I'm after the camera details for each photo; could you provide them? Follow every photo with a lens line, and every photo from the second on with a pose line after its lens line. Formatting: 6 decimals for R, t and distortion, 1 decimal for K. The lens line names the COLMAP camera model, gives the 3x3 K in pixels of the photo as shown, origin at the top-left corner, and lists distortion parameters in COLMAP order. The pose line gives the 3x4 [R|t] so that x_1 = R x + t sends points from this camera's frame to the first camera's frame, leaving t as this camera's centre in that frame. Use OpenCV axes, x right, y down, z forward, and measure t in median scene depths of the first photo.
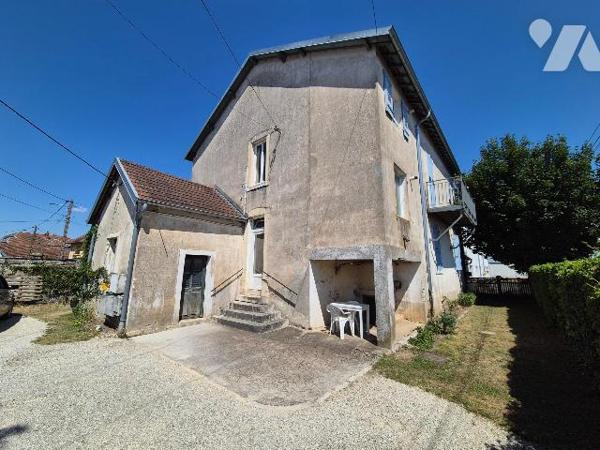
lens RADIAL K [[243.9, 0, 301.0], [0, 243.9, 224.6], [0, 0, 1]] dist [-0.025285, 0.000058]
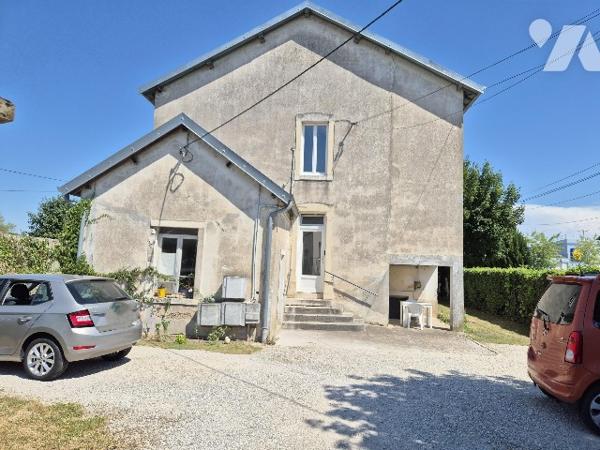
lens RADIAL K [[403.5, 0, 300.2], [0, 403.5, 225.3], [0, 0, 1]] dist [0.010731, -0.007860]
pose [[0.811302, 0.072158, 0.580157, -1.260460], [-0.124816, 0.990852, 0.051307, -0.066157], [-0.571148, -0.114038, 0.812887, -0.213677]]
